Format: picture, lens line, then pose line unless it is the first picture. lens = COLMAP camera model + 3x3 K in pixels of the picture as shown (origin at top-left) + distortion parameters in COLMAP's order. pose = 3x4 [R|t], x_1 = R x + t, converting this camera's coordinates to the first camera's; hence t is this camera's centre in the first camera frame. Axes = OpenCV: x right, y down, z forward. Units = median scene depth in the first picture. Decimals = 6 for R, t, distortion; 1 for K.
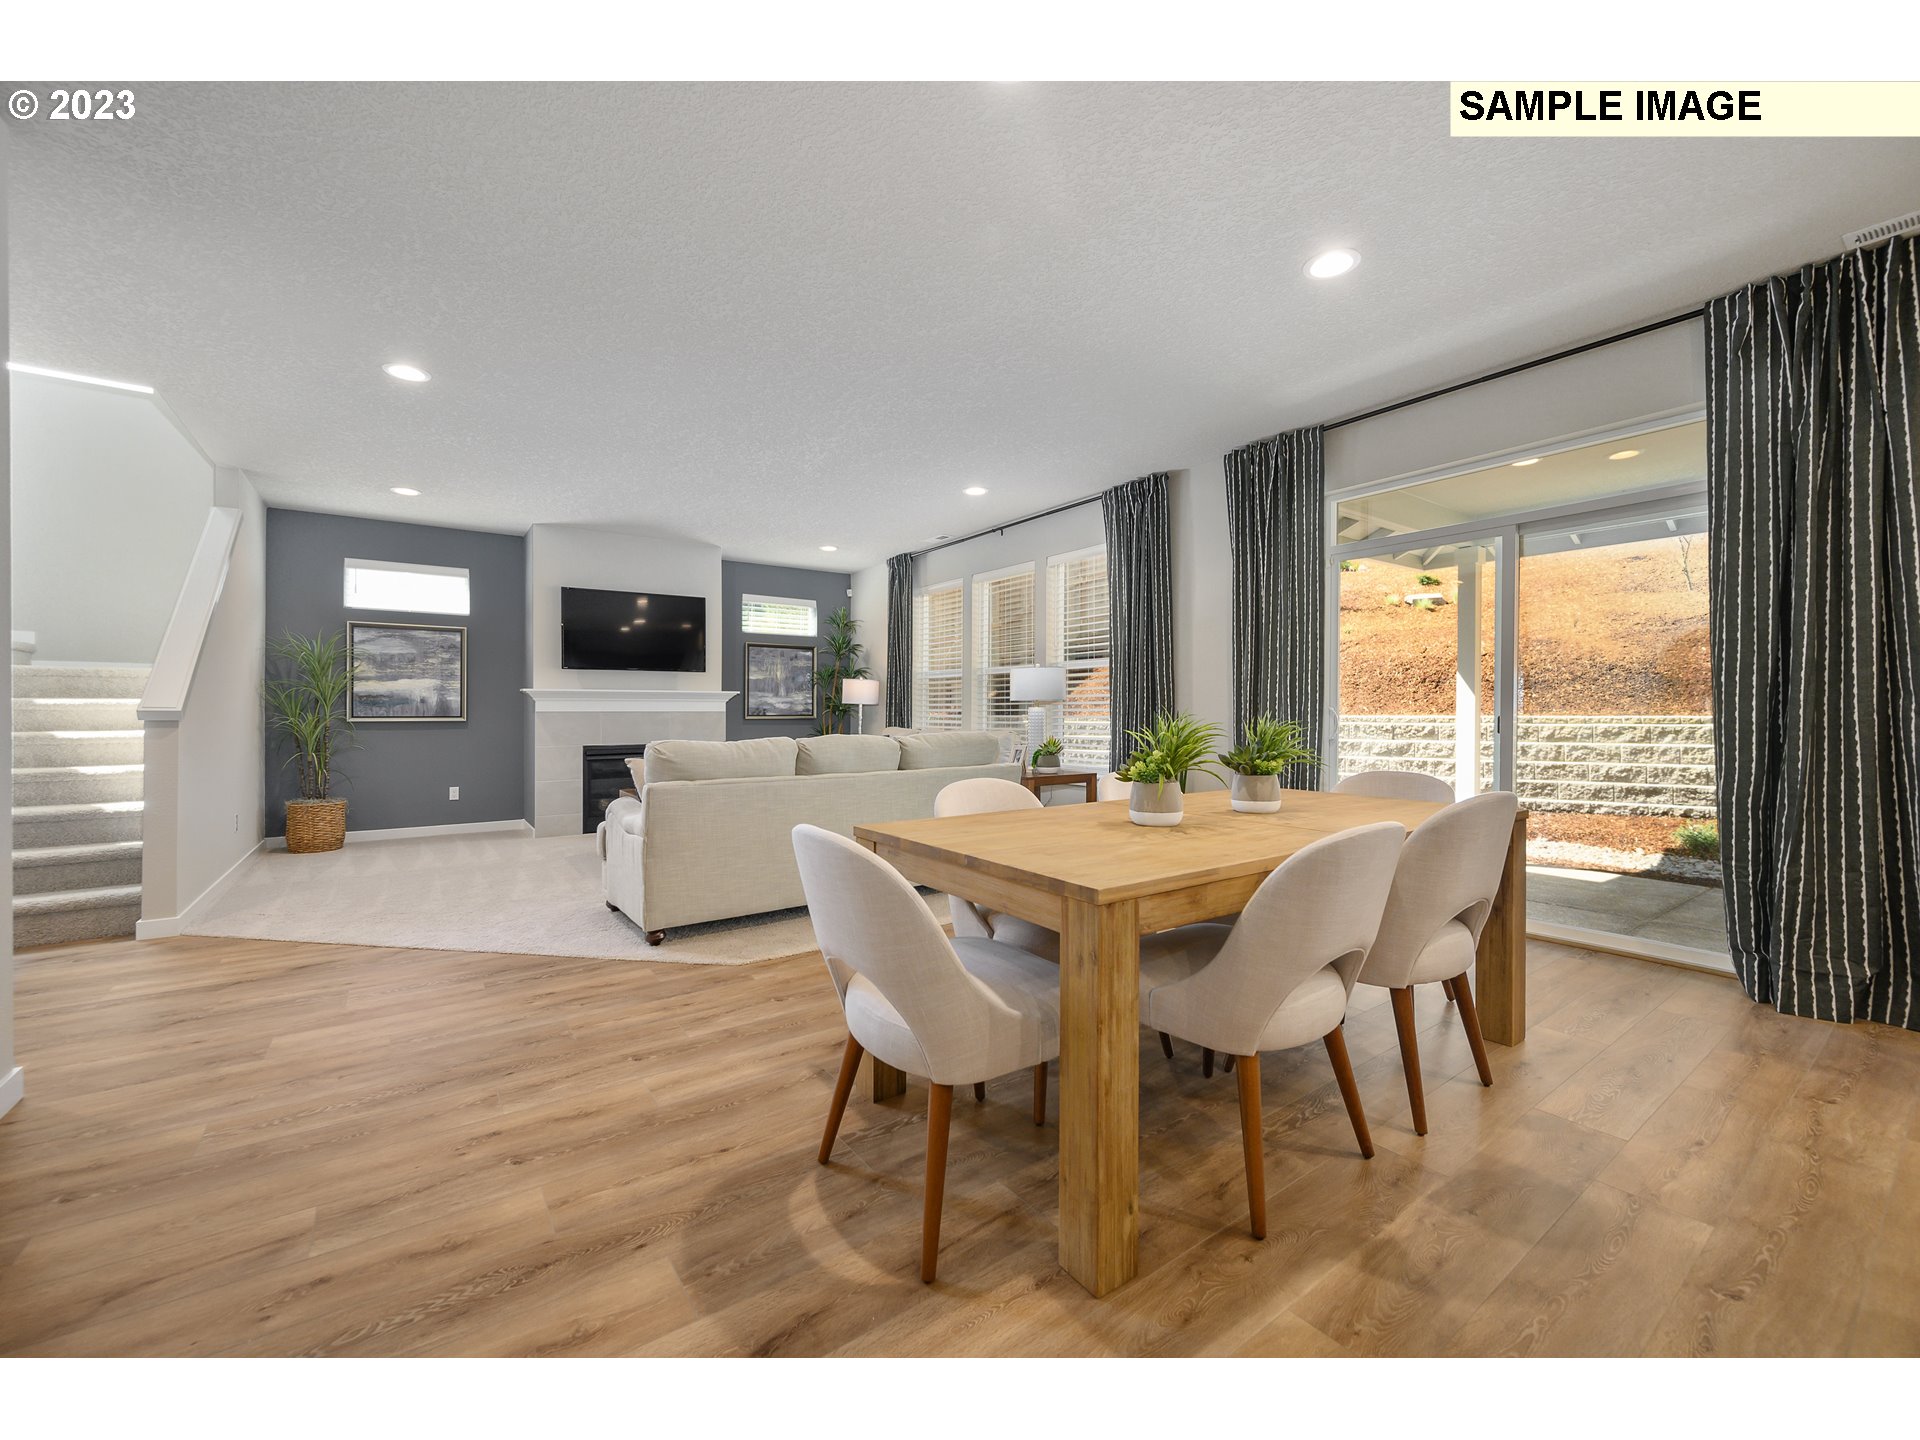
lens RADIAL K [[762.9, 0, 959.5], [0, 762.9, 714.9], [0, 0, 1]] dist [-0.000466, -0.000649]
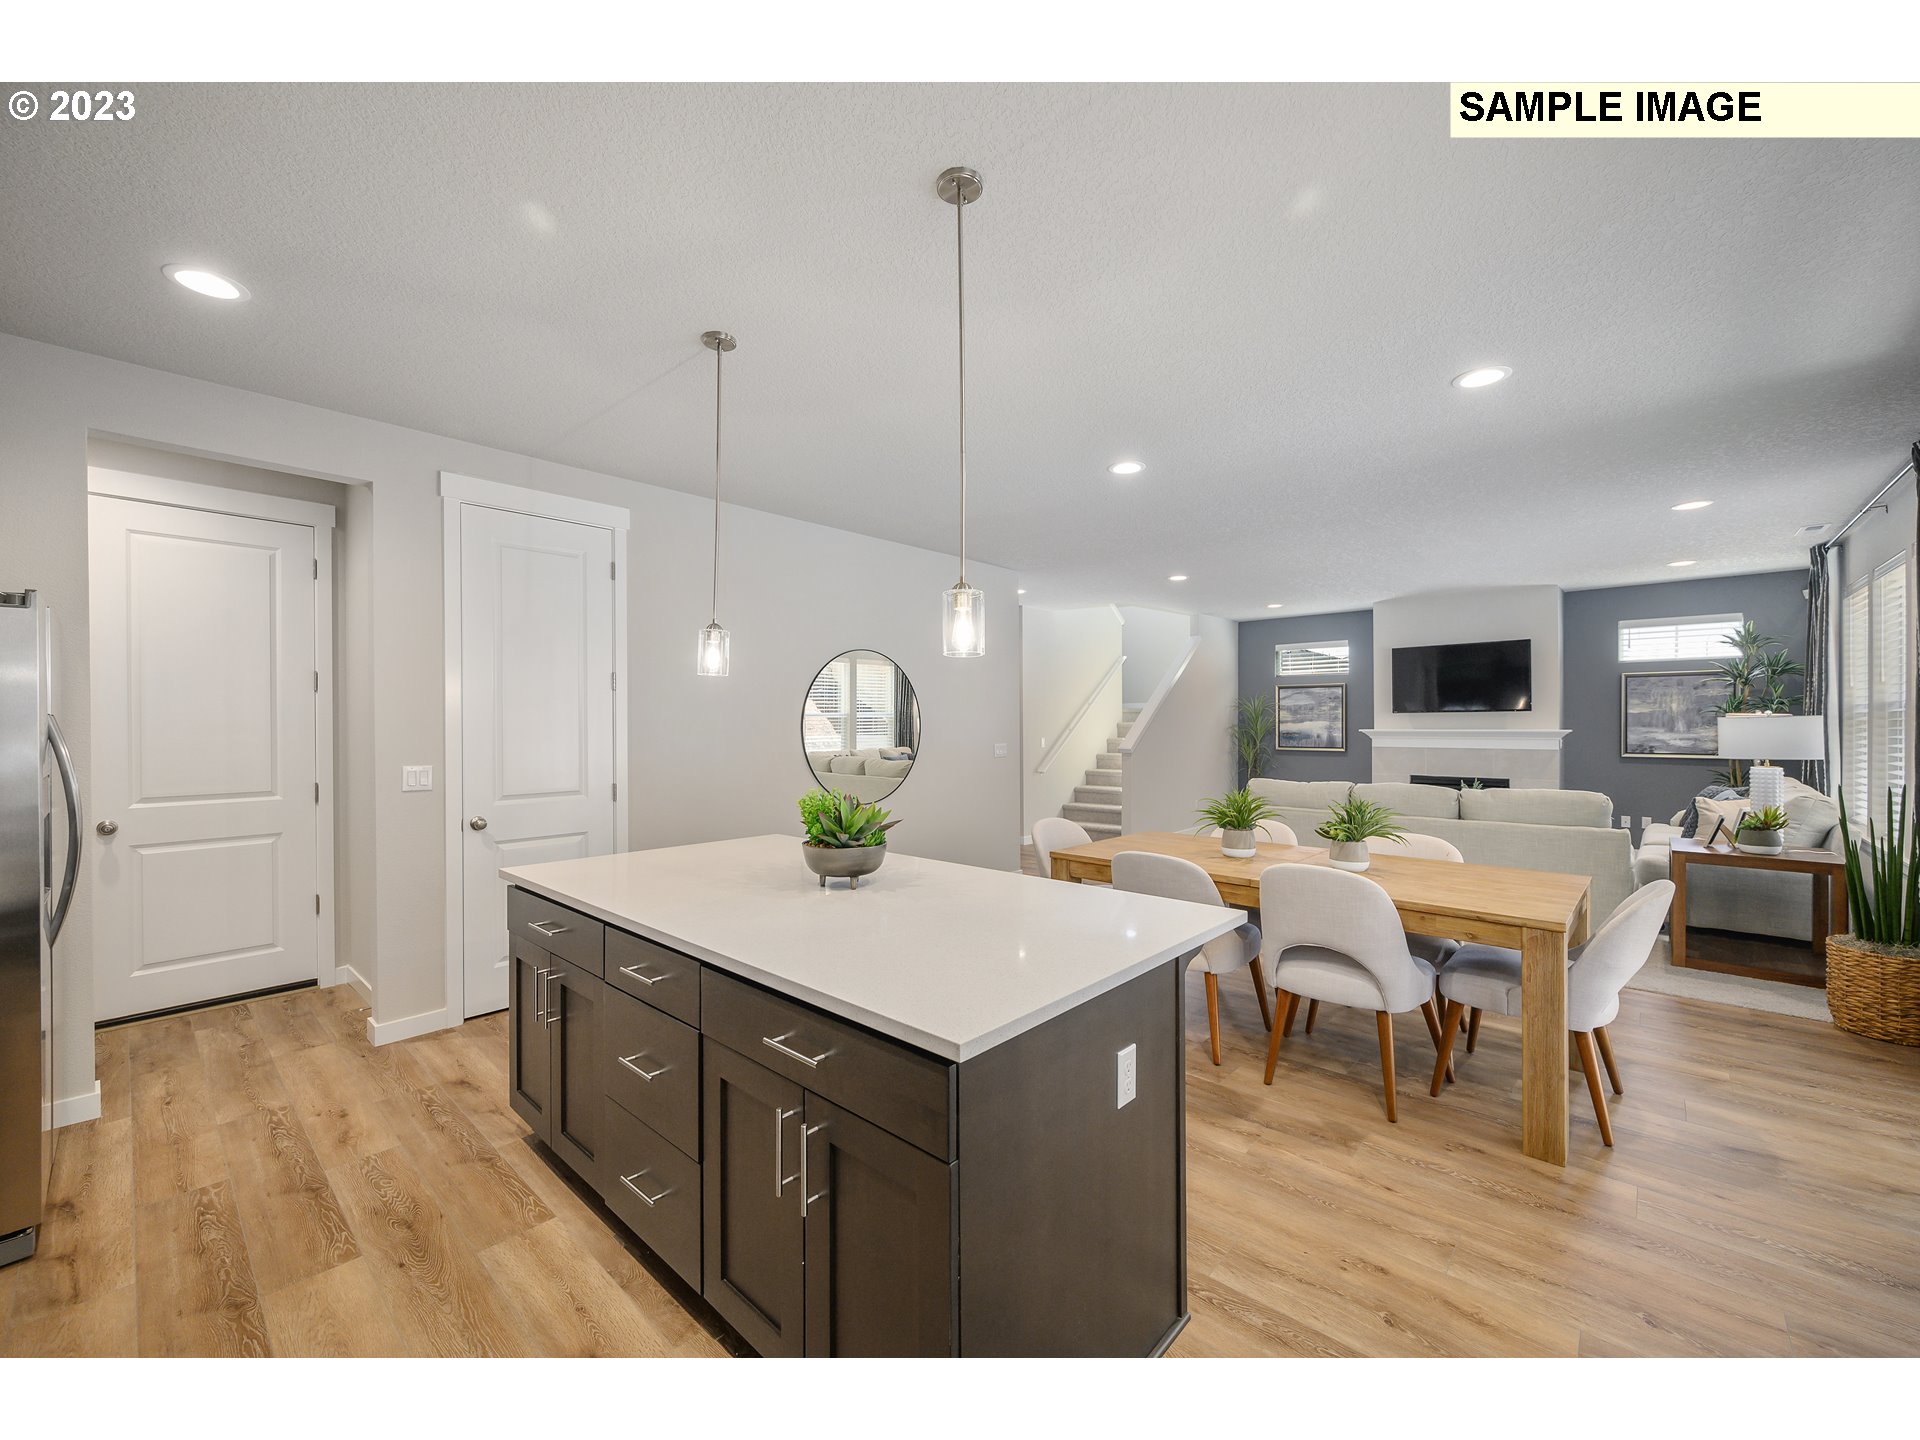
lens RADIAL K [[762.9, 0, 959.5], [0, 762.9, 714.9], [0, 0, 1]] dist [-0.000466, -0.000649]
pose [[0.215414, -0.008807, -0.976483, 0.687271], [-0.000073, 0.999959, -0.009035, -0.056395], [0.976523, 0.002017, 0.215404, 0.031323]]
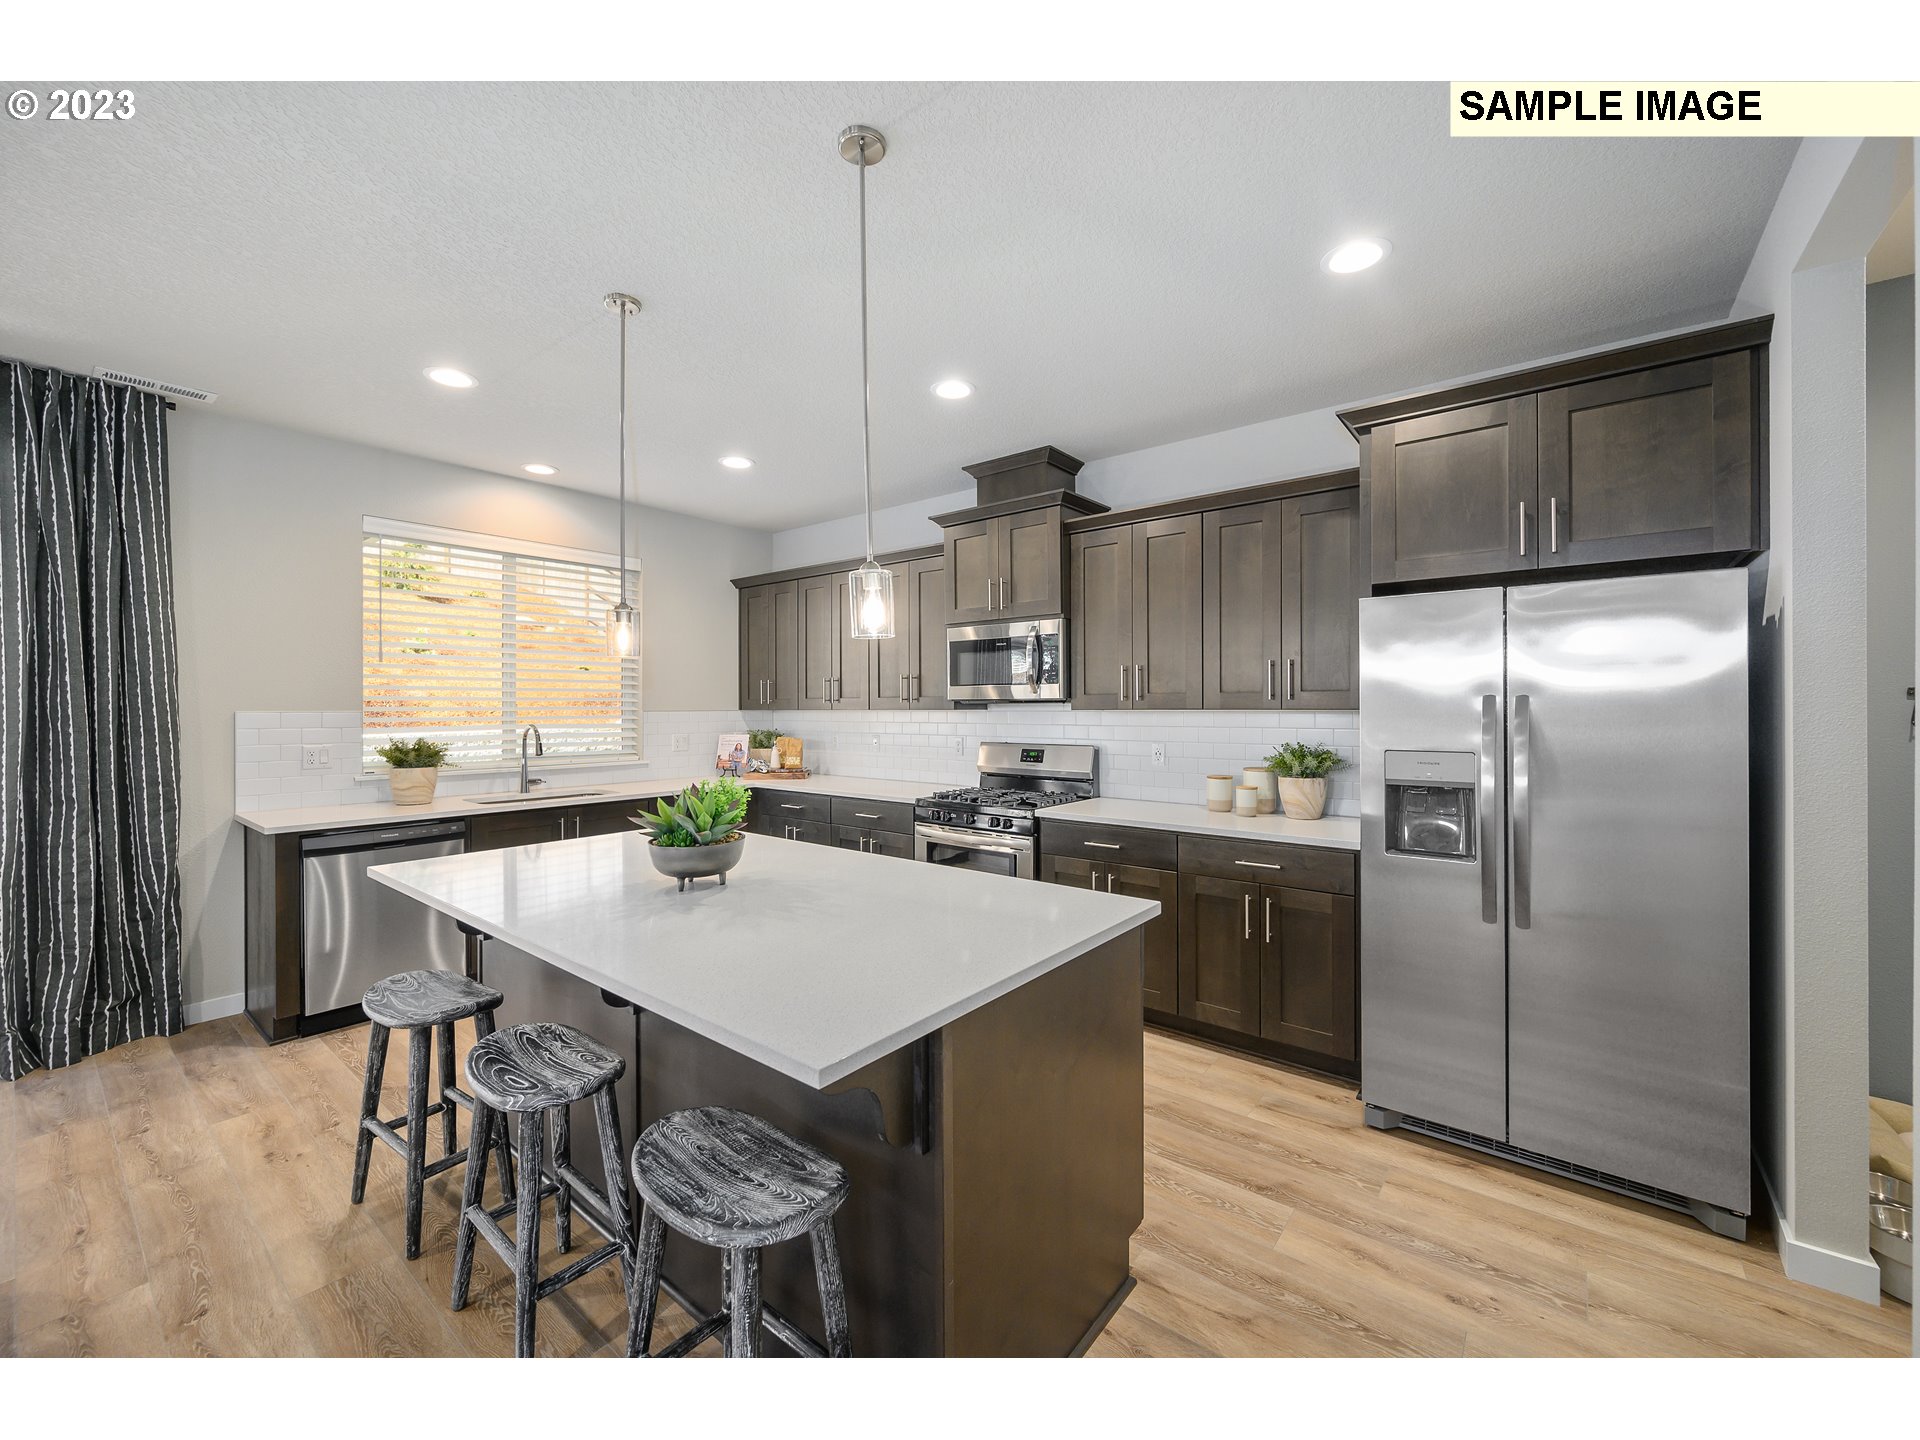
lens RADIAL K [[762.9, 0, 959.5], [0, 762.9, 714.9], [0, 0, 1]] dist [-0.000466, -0.000649]
pose [[-0.275551, -0.009235, 0.961242, -0.128326], [0.004605, 0.999930, 0.010927, -0.055254], [-0.961275, 0.007437, -0.275489, 0.038962]]
